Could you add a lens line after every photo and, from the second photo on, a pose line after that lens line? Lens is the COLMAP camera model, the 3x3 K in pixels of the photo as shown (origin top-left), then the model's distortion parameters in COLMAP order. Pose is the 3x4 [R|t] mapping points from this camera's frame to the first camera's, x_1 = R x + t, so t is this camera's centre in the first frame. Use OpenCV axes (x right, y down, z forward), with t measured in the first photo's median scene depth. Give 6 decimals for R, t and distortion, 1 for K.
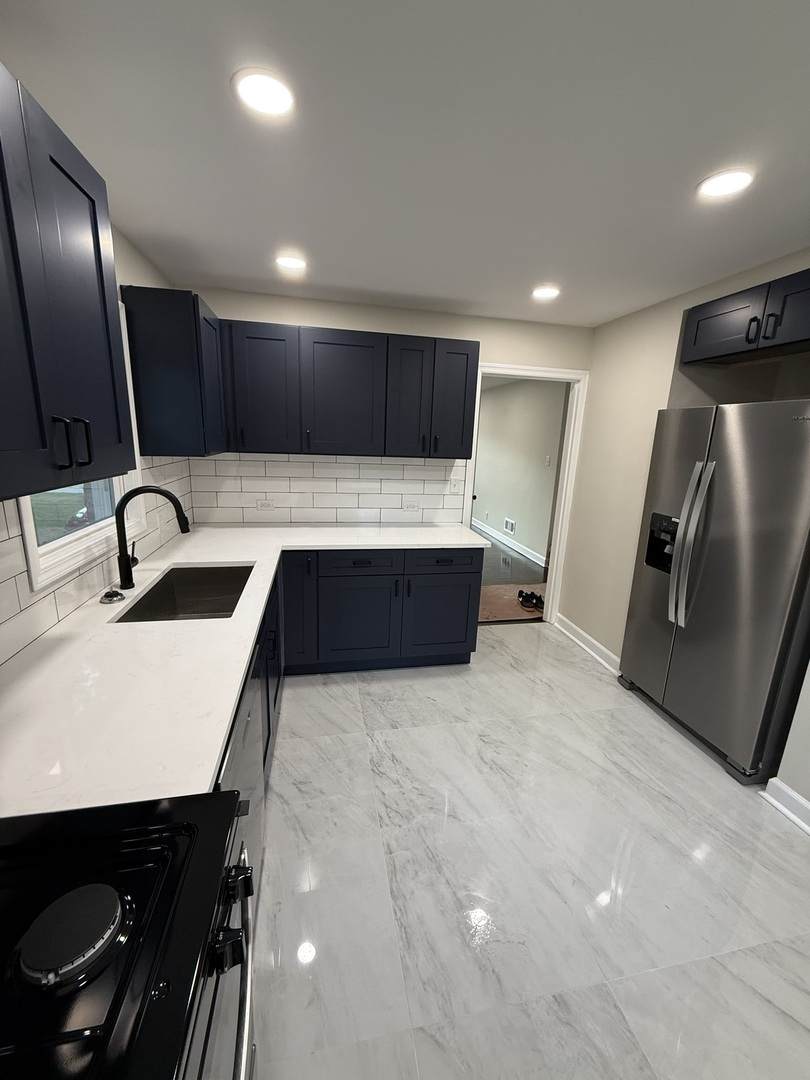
lens RADIAL K [[432.7, 0, 406.3], [0, 432.7, 536.2], [0, 0, 1]] dist [0.001674, 0.001645]
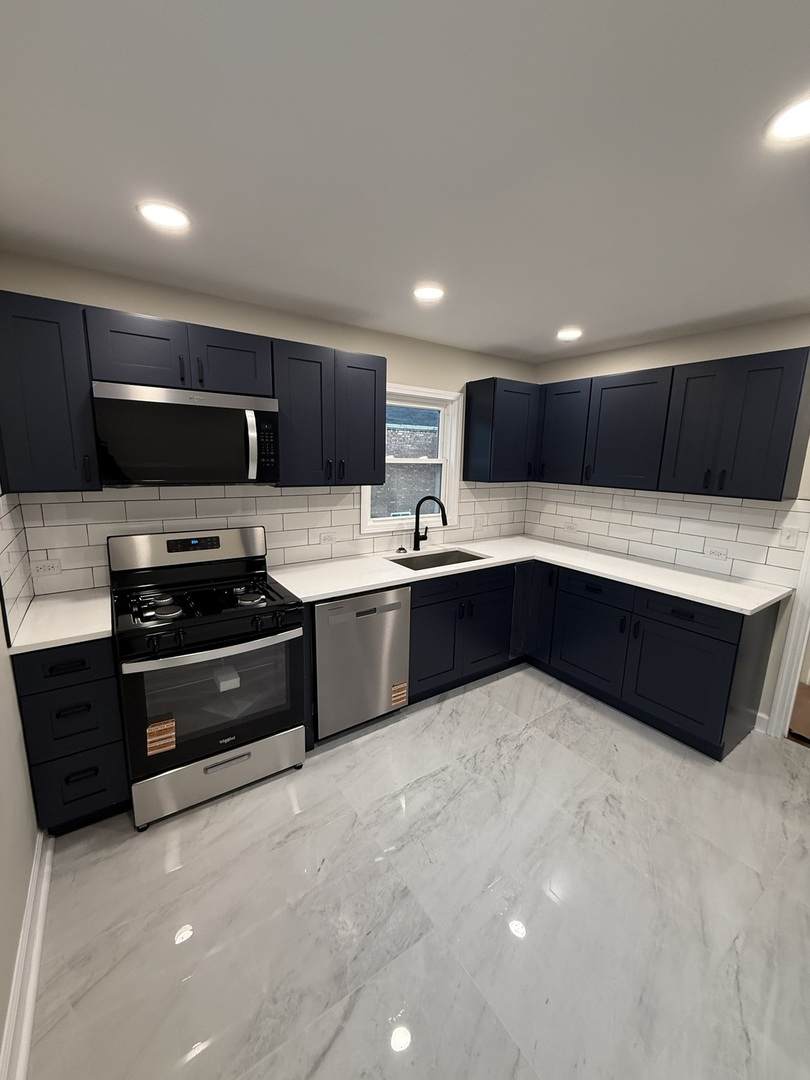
lens RADIAL K [[432.7, 0, 405.4], [0, 432.7, 539.2], [0, 0, 1]] dist [0.001674, 0.001645]
pose [[0.394368, 0.146794, -0.907152, 0.650636], [-0.222658, 0.973008, 0.060654, -0.014969], [0.891570, 0.178065, 0.416408, 0.130213]]
